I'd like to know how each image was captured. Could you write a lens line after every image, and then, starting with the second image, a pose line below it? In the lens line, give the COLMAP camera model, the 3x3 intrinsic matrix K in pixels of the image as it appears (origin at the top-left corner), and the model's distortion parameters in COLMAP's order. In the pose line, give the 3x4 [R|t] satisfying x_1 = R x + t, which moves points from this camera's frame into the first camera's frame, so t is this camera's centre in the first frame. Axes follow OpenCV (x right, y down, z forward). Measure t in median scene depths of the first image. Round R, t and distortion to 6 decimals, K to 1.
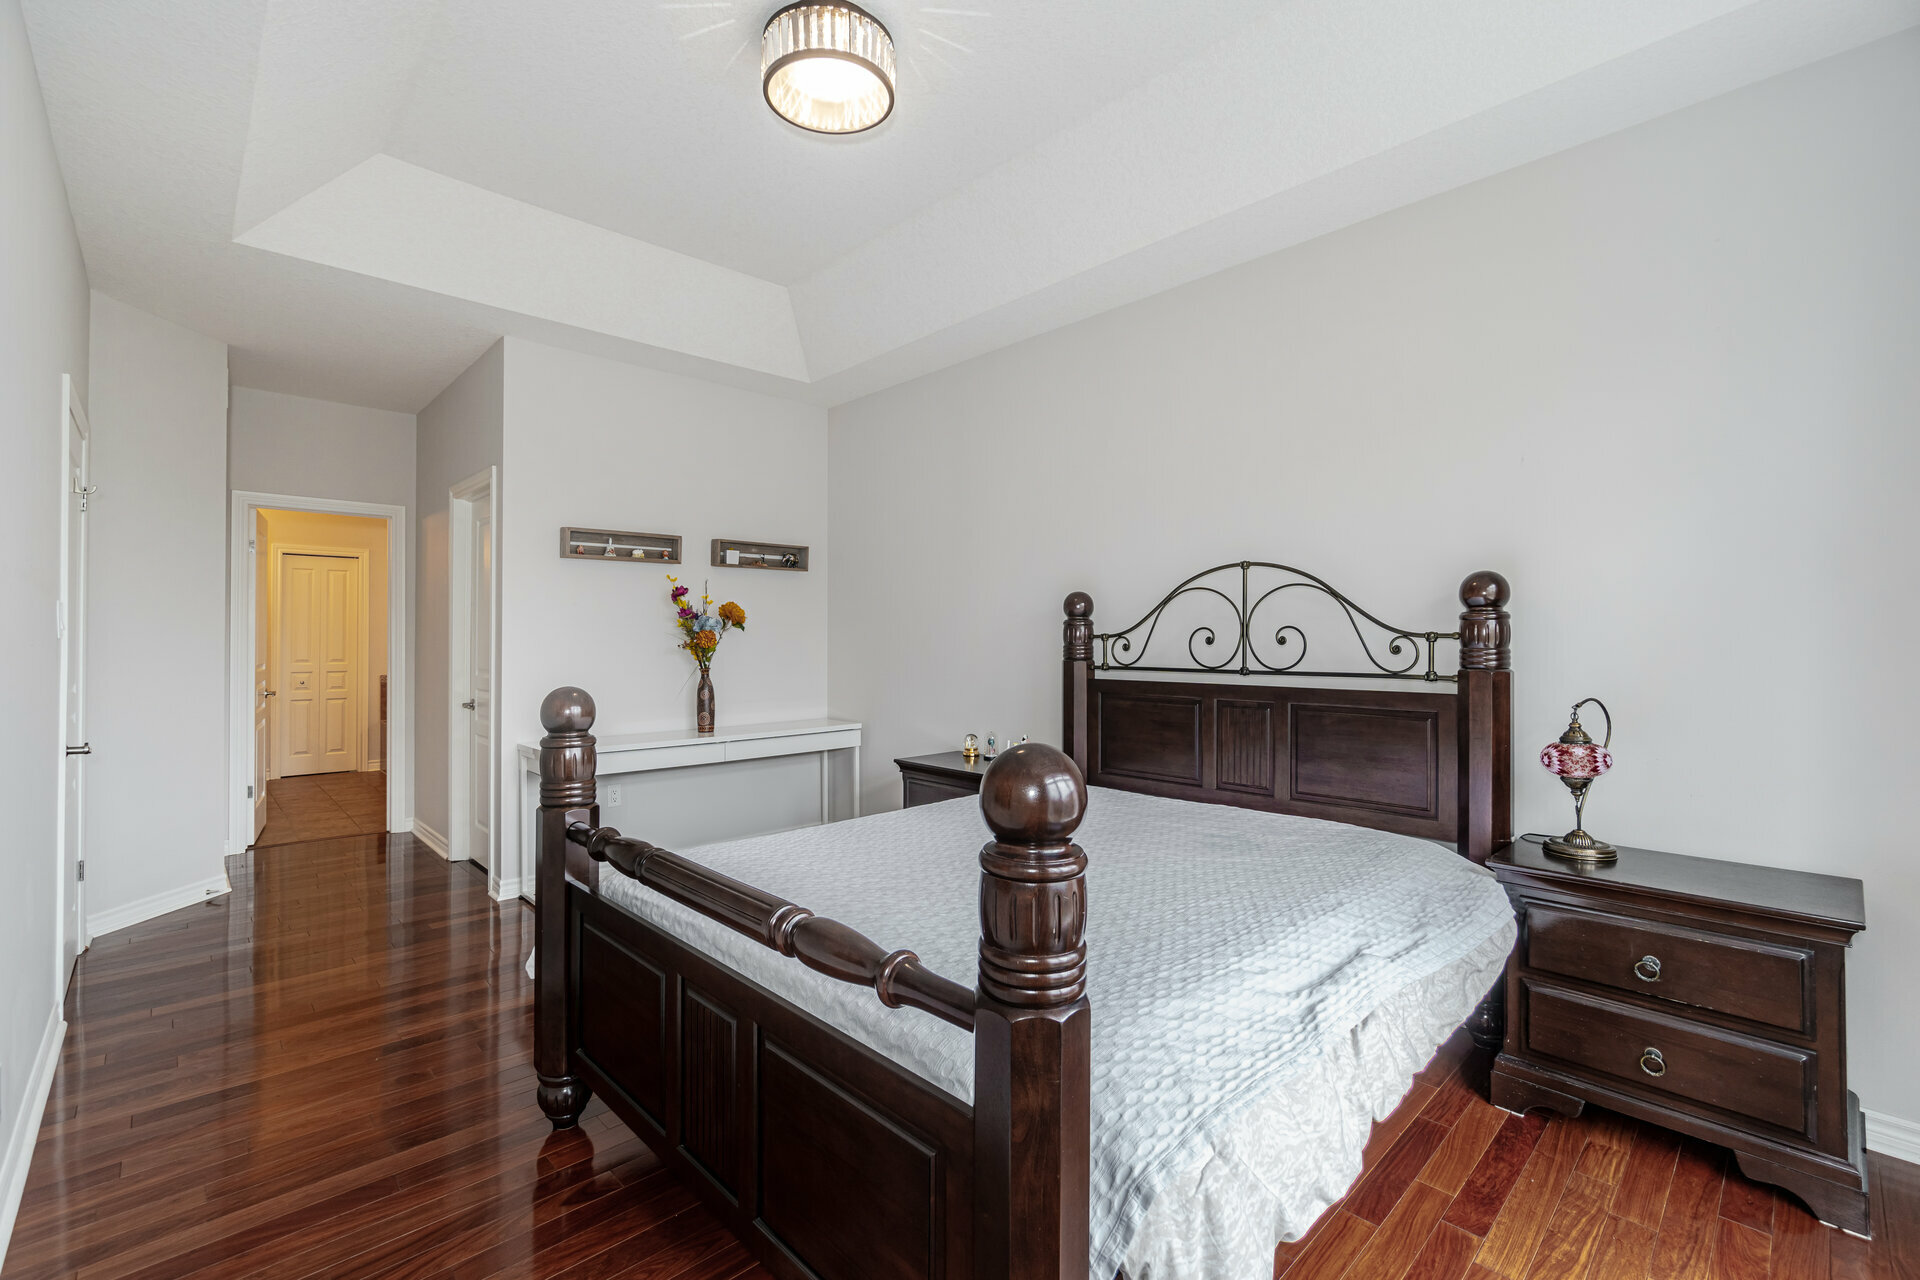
lens RADIAL K [[834.9, 0, 944.3], [0, 834.9, 649.3], [0, 0, 1]] dist [0.002374, 0.000828]
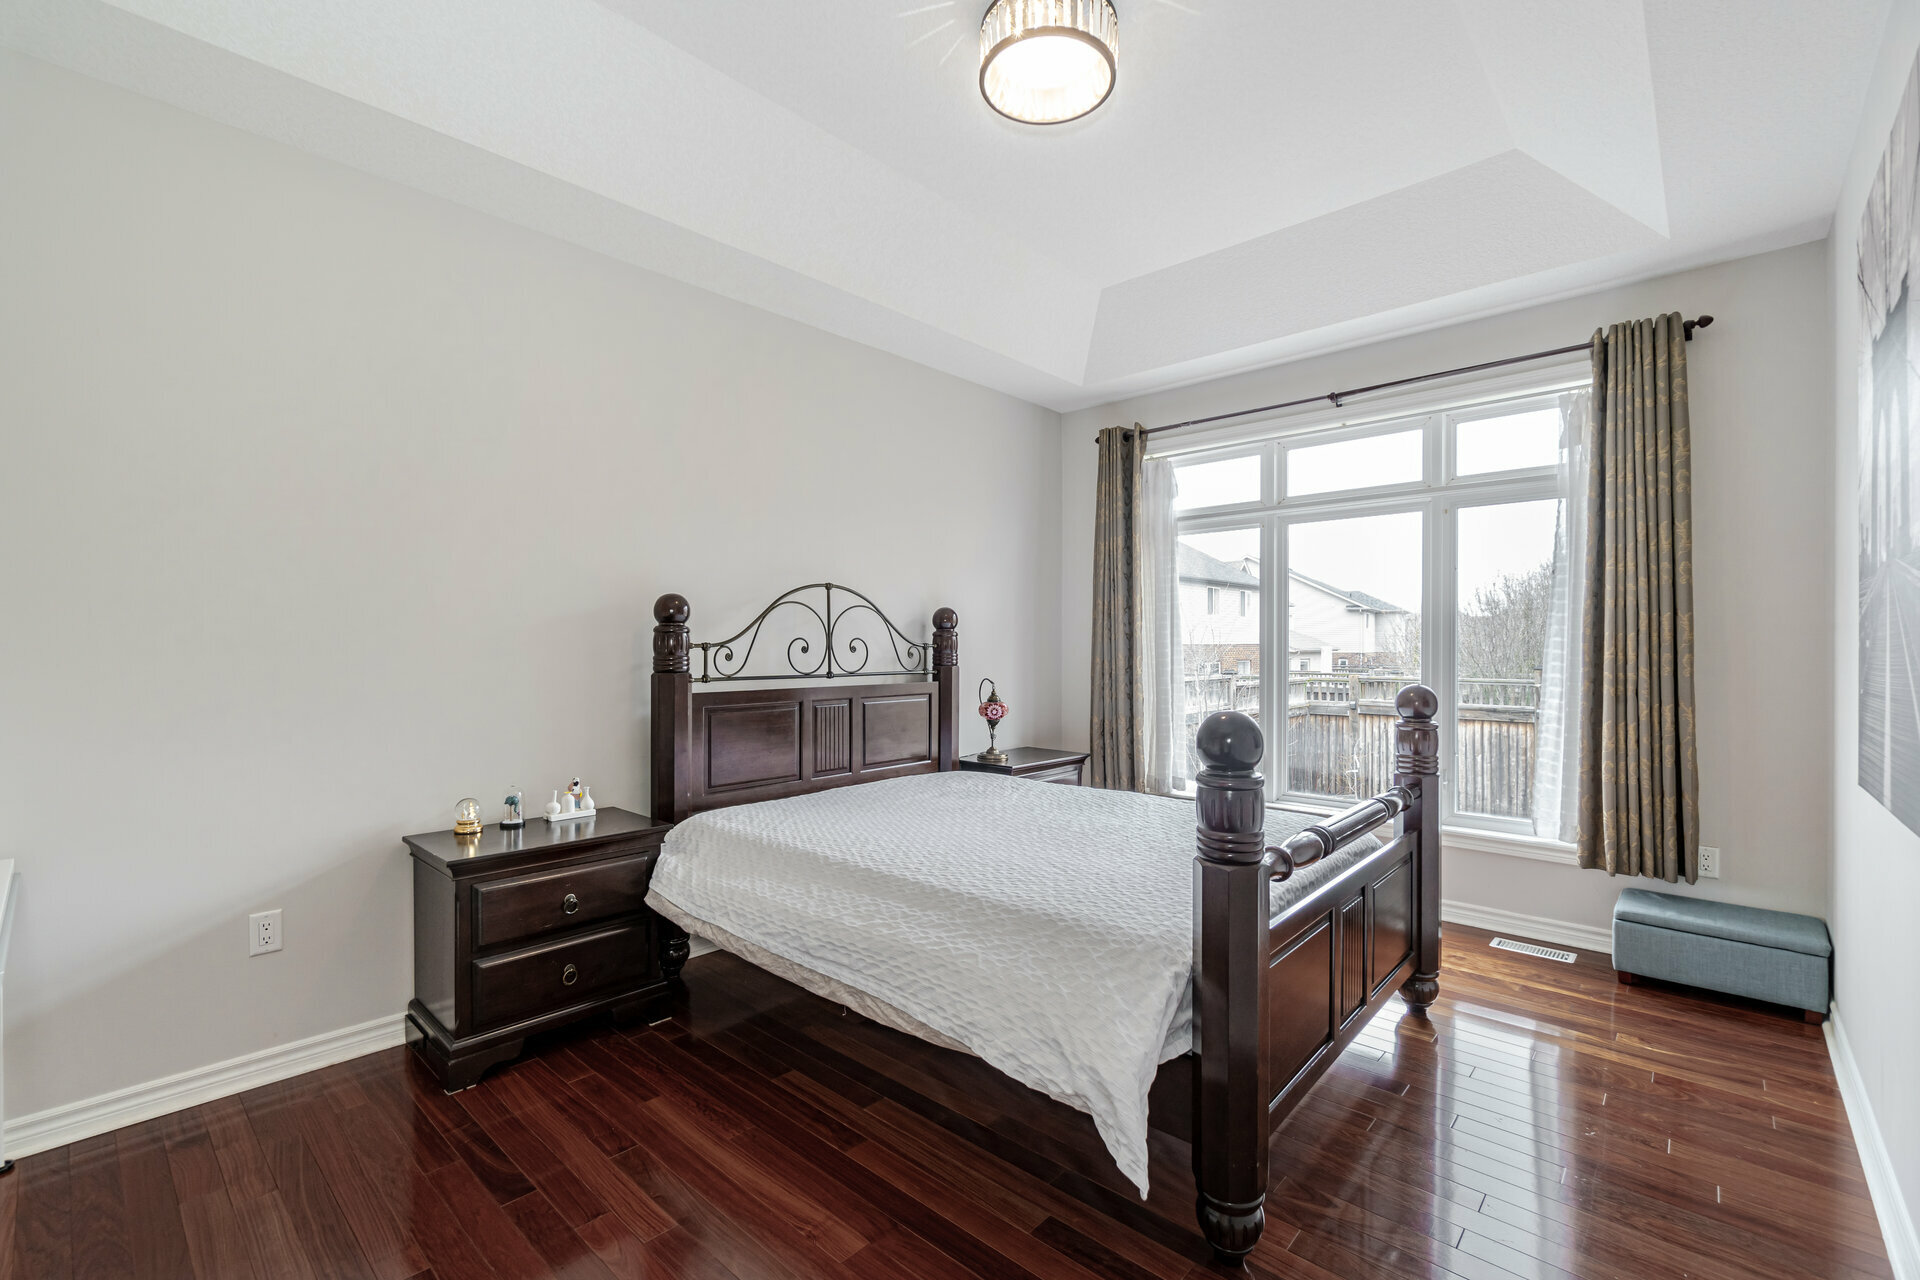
lens RADIAL K [[834.9, 0, 944.3], [0, 834.9, 649.3], [0, 0, 1]] dist [0.002374, 0.000828]
pose [[-0.069580, -0.003119, 0.997571, -0.810539], [0.014378, 0.999888, 0.004129, -0.012600], [-0.997473, 0.014631, -0.069528, 0.875701]]
